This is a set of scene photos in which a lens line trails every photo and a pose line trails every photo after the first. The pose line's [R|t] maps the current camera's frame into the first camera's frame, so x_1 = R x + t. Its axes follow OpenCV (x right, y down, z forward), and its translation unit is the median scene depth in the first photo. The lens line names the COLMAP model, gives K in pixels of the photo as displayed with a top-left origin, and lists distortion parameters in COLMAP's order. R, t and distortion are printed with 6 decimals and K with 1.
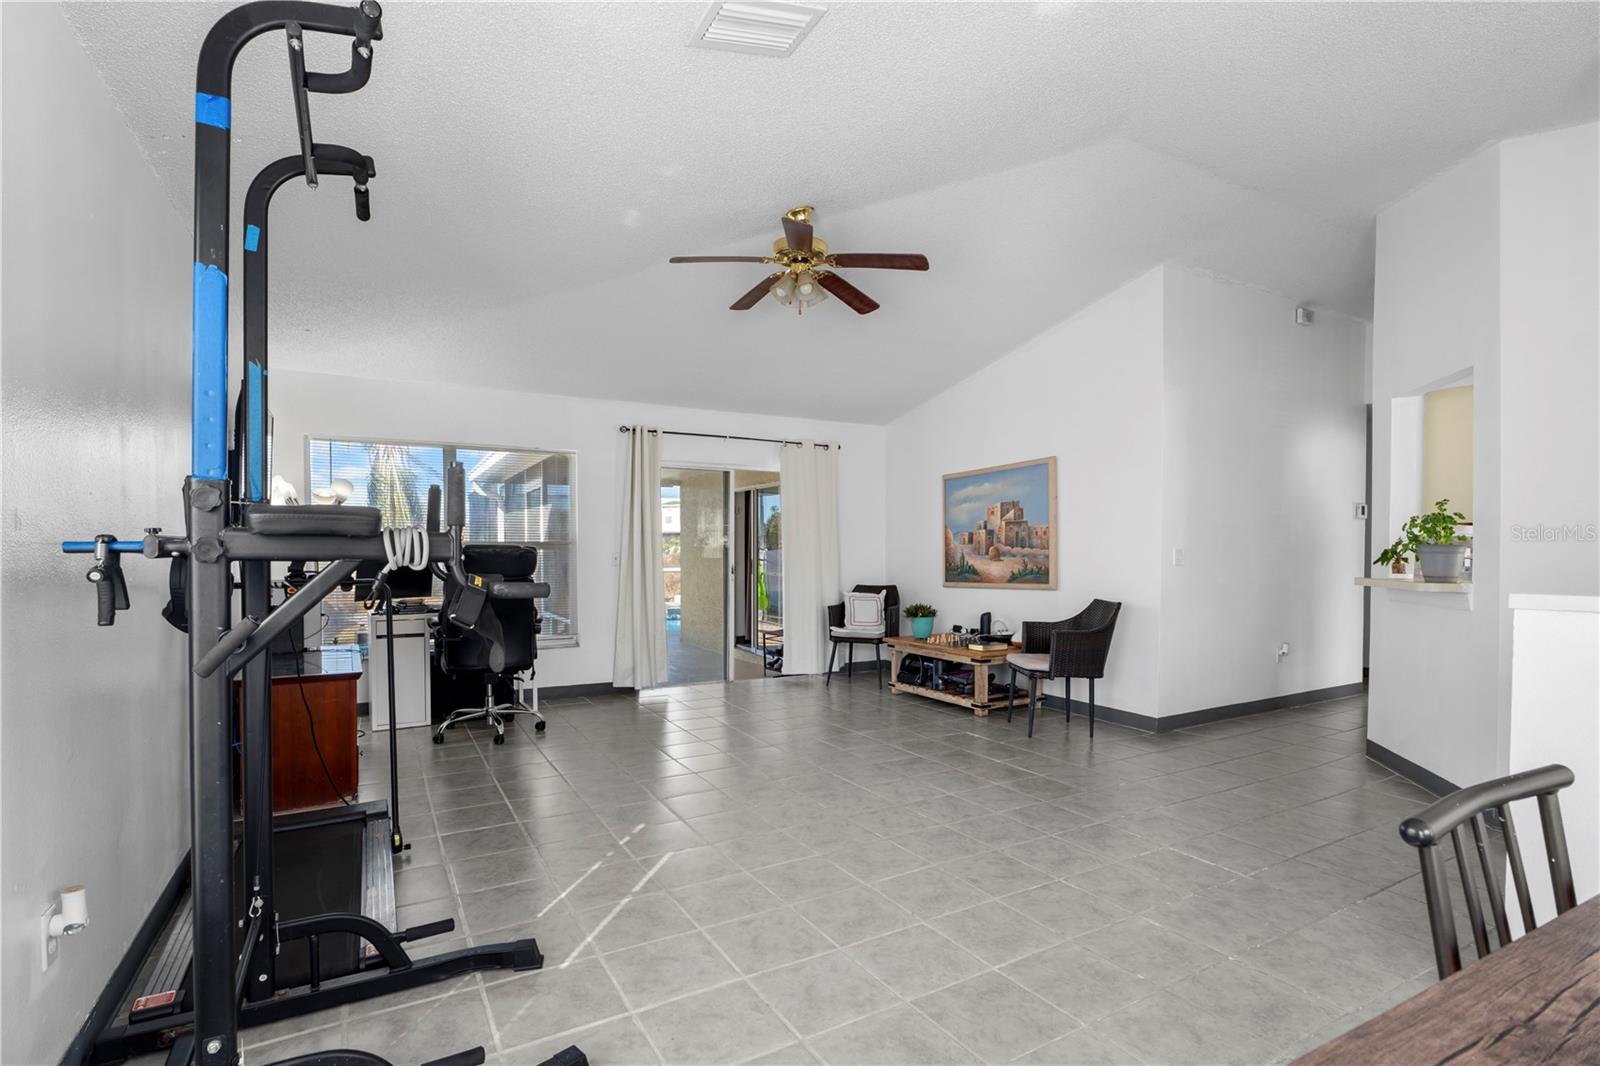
lens RADIAL K [[768.2, 0, 806.2], [0, 768.2, 566.3], [0, 0, 1]] dist [-0.004021, -0.000233]
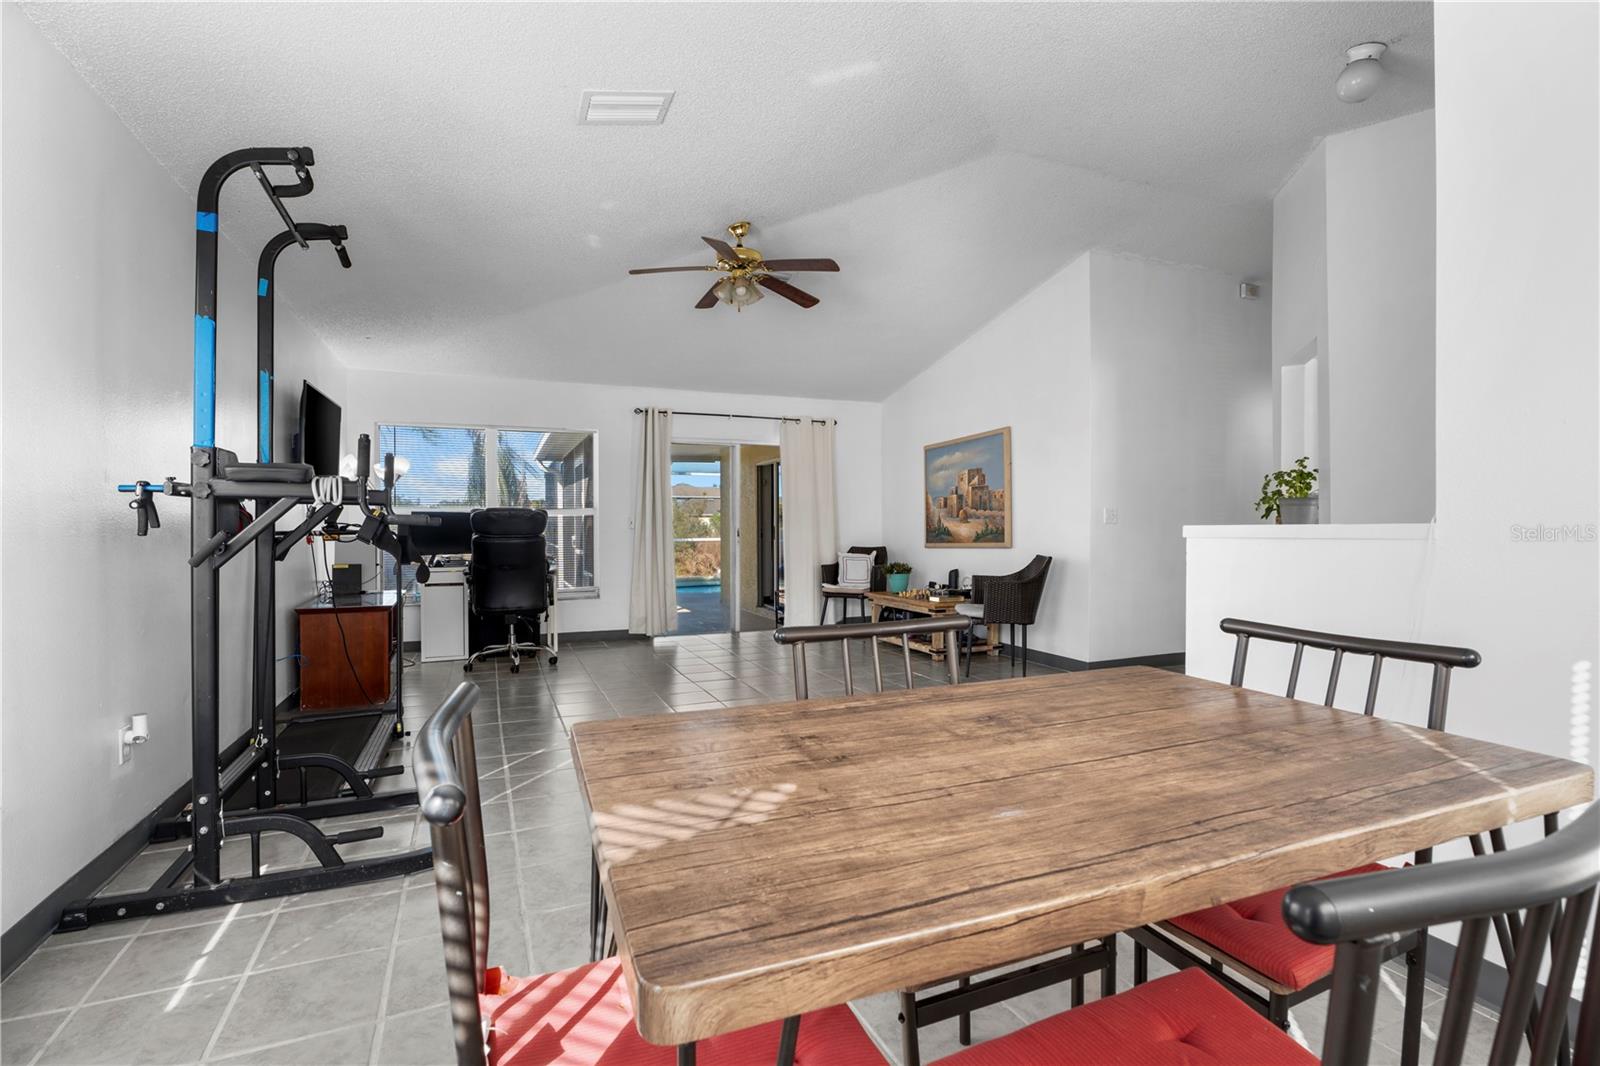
lens RADIAL K [[746.7, 0, 802.5], [0, 746.7, 530.2], [0, 0, 1]] dist [-0.003928, -0.000743]
pose [[0.993212, -0.003840, -0.116257, 0.154148], [0.002166, 0.999892, -0.014526, 0.020427], [0.116301, 0.014176, 0.993113, -0.096549]]
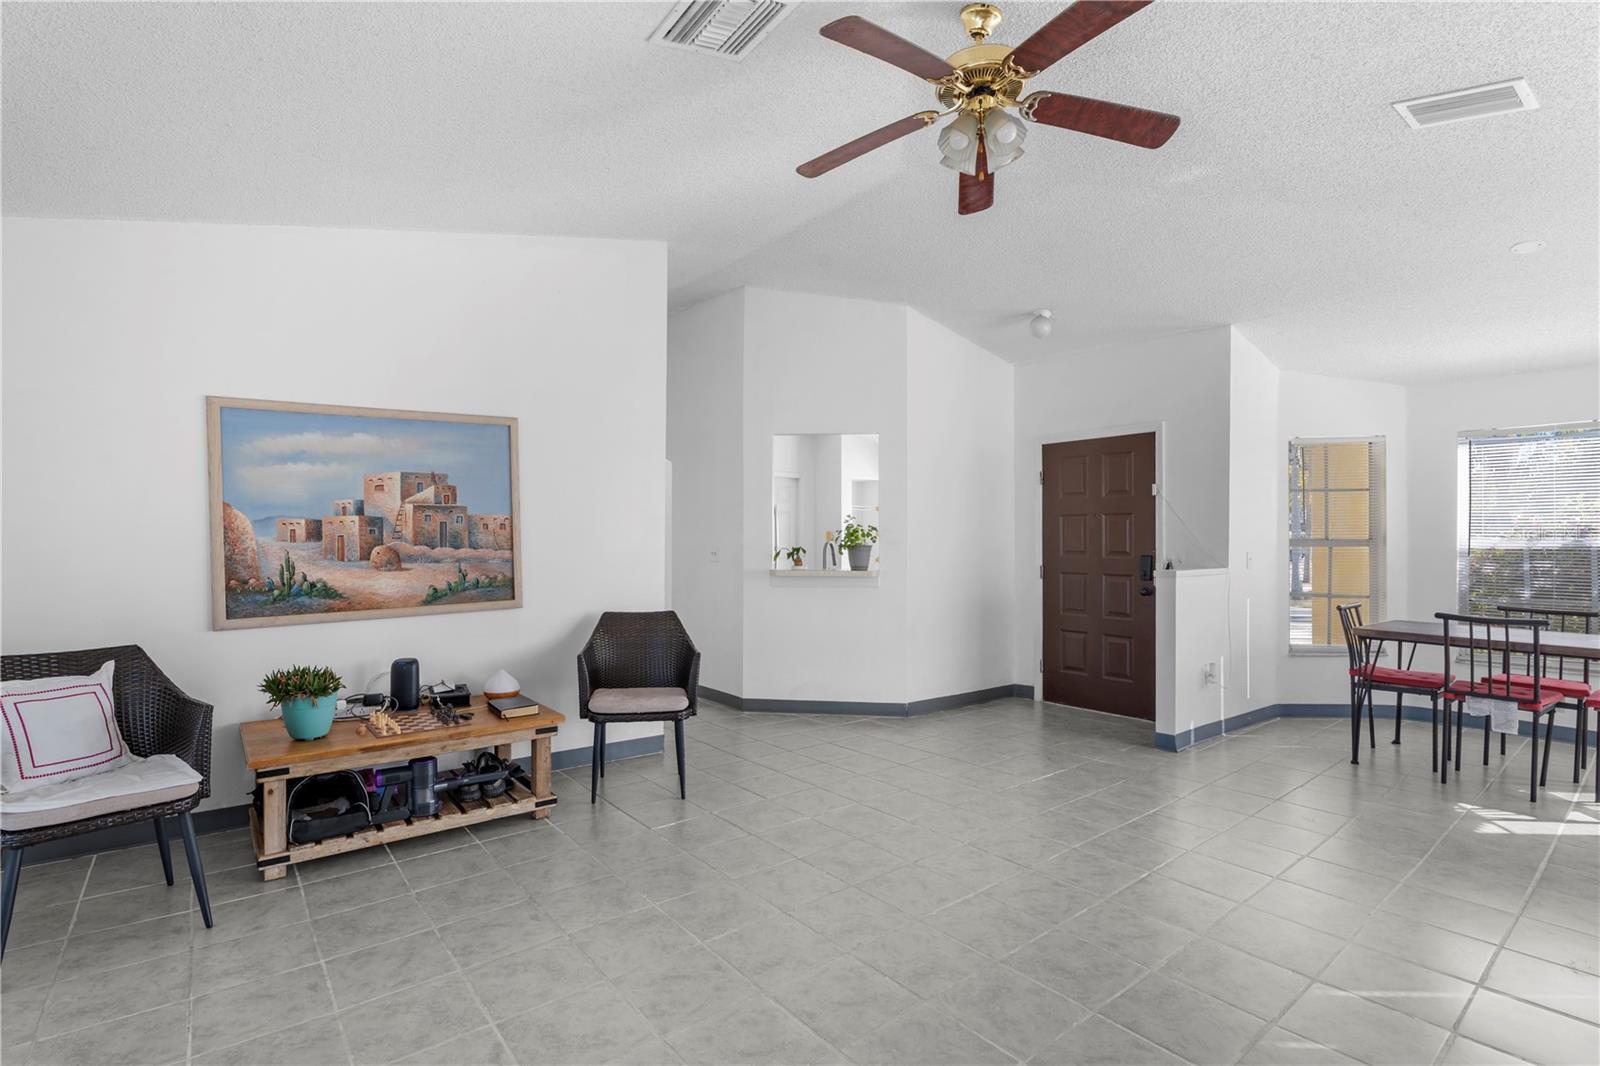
lens RADIAL K [[743.9, 0, 800.0], [0, 743.9, 533.0], [0, 0, 1]] dist [-0.012808, 0.000073]
pose [[-0.146558, 0.008274, 0.989168, -0.392026], [0.018401, 0.999815, -0.005636, -0.029196], [-0.989031, 0.017375, -0.146683, 0.847127]]
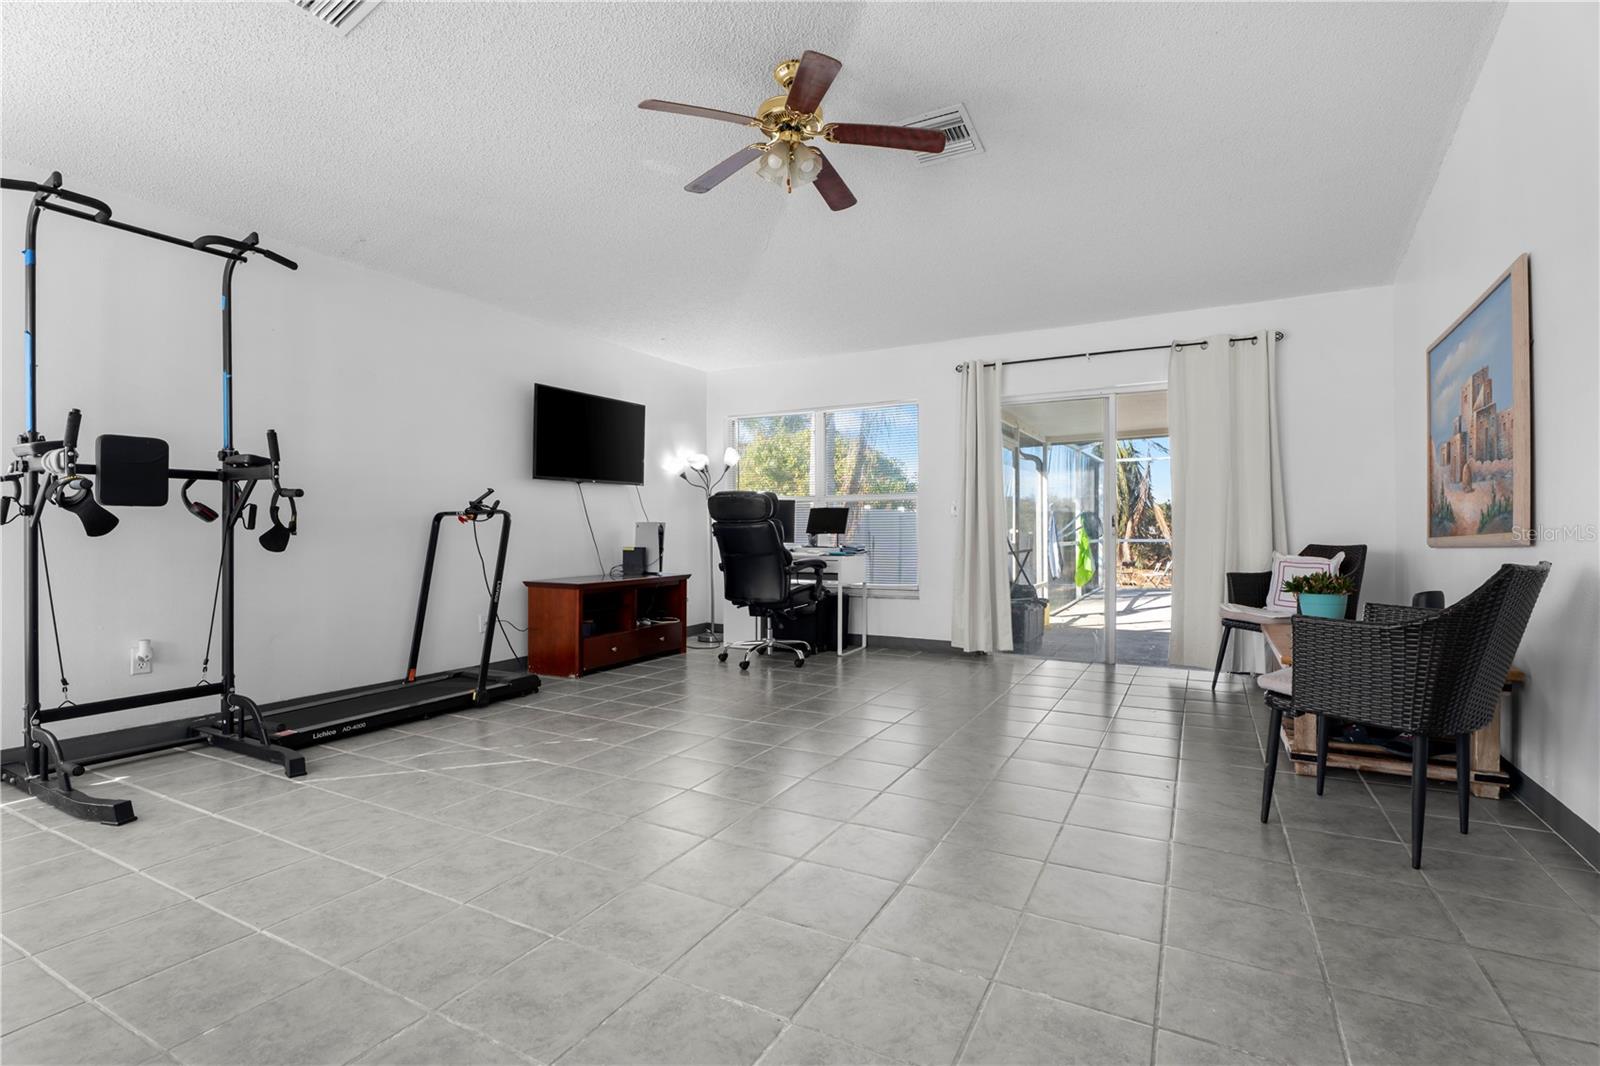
lens RADIAL K [[743.9, 0, 800.0], [0, 743.9, 533.0], [0, 0, 1]] dist [-0.012808, 0.000073]
pose [[0.523623, 0.000168, -0.851950, 0.470325], [-0.014440, 0.999858, -0.008678, 0.033373], [0.851827, 0.016846, 0.523552, 0.407660]]
